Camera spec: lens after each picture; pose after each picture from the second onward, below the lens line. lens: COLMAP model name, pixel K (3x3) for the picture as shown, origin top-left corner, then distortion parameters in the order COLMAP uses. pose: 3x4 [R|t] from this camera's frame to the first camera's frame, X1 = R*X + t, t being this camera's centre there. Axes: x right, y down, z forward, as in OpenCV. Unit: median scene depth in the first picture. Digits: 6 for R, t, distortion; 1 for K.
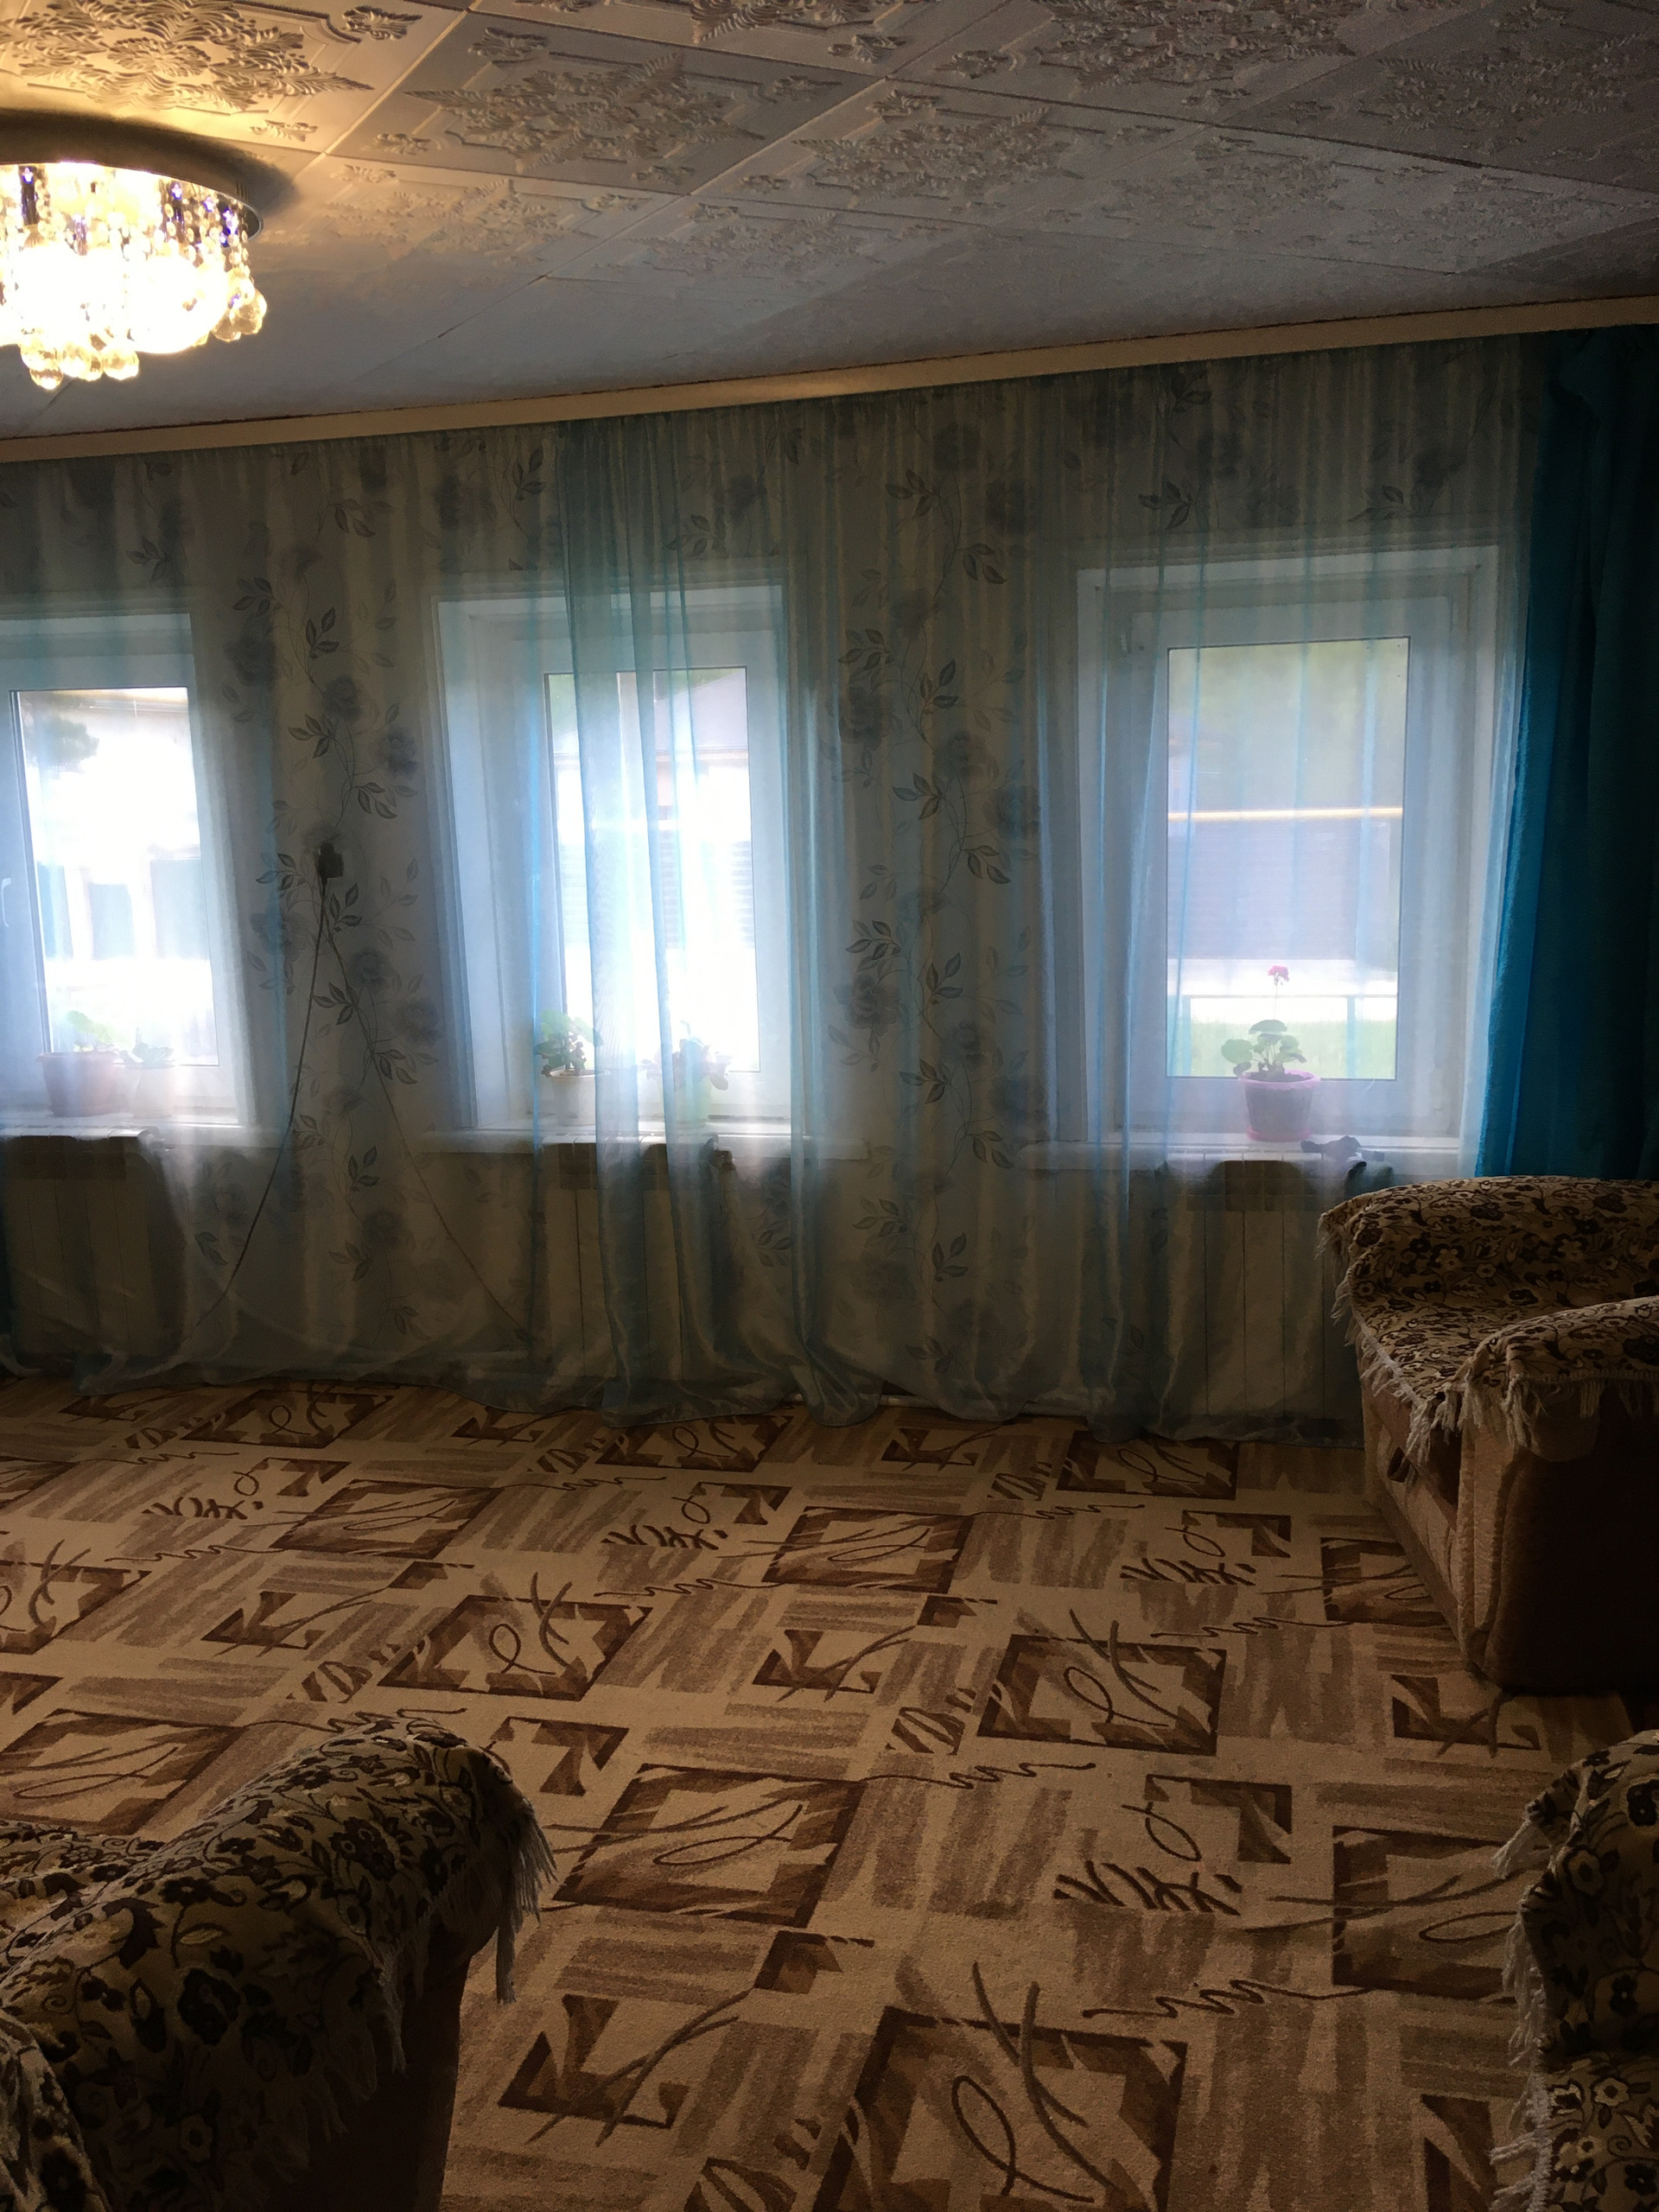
lens RADIAL K [[1902.9, 0, 827.7], [0, 1902.9, 1108.3], [0, 0, 1]] dist [0.101919, -0.149405]
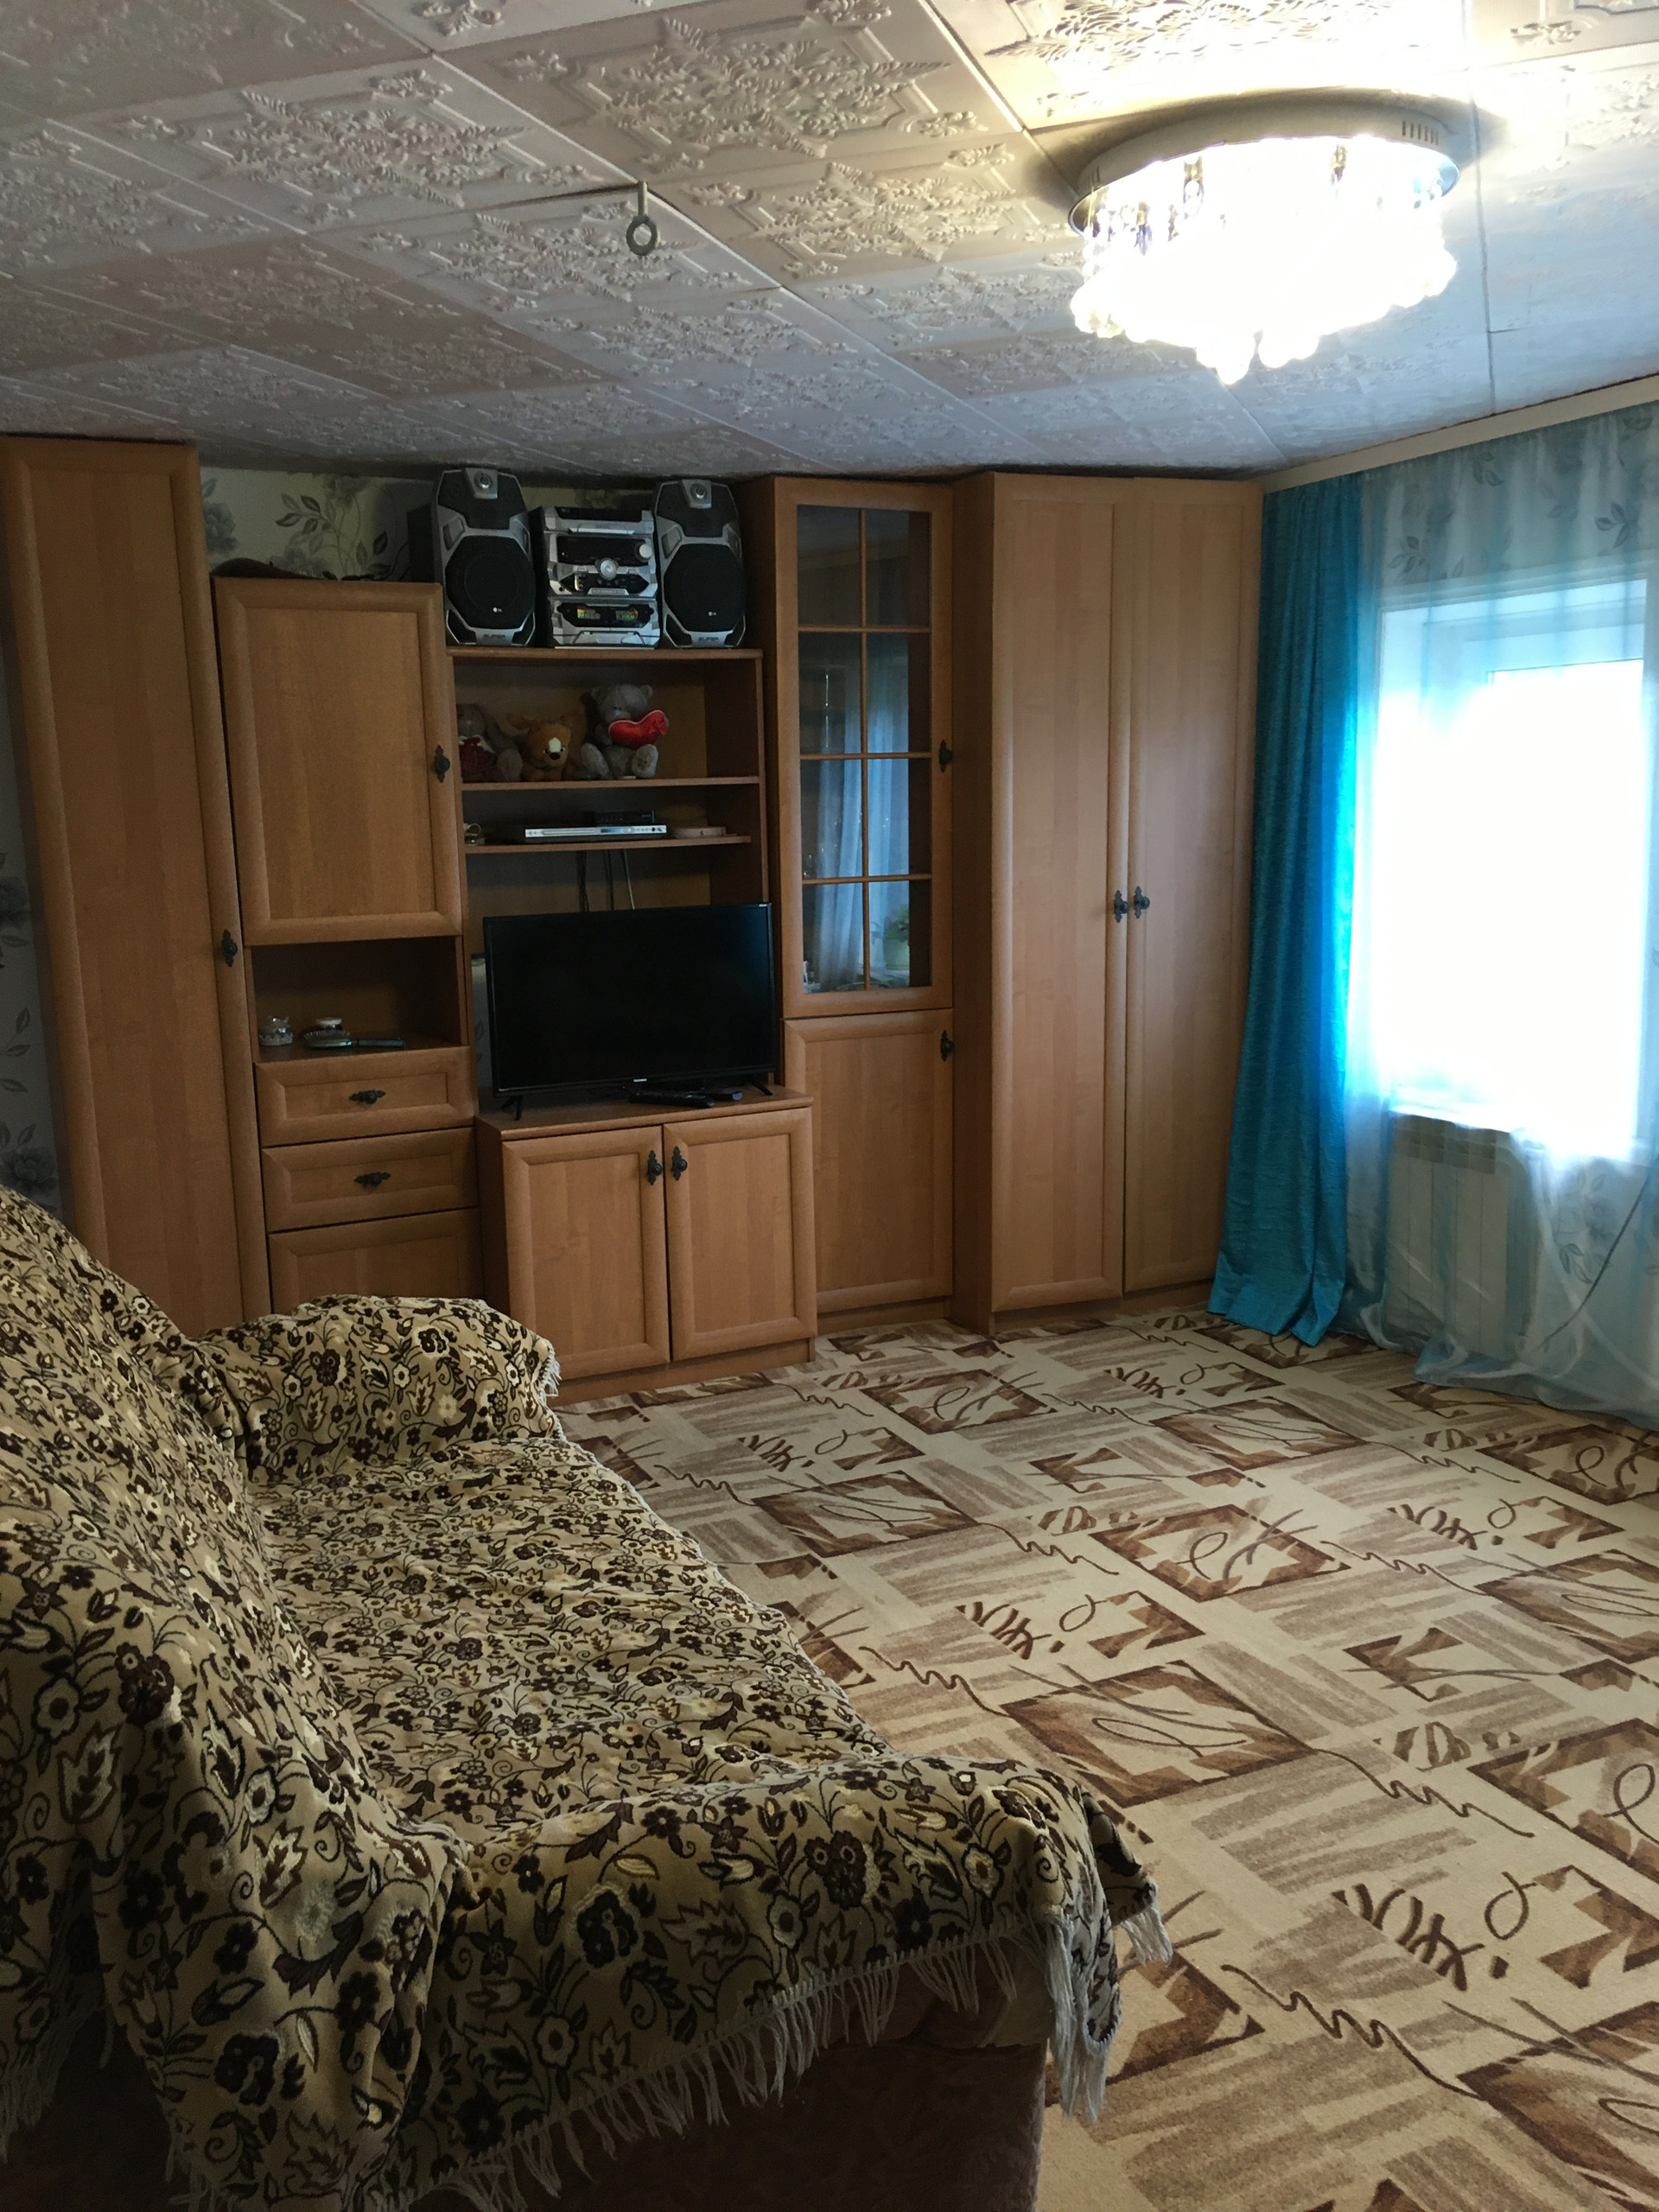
lens RADIAL K [[1902.9, 0, 806.7], [0, 1902.9, 1102.1], [0, 0, 1]] dist [0.101919, -0.149405]
pose [[0.636632, 0.144957, -0.757421, 0.193740], [-0.135888, 0.987893, 0.074848, -0.032919], [0.759101, 0.055274, 0.648622, 0.143821]]
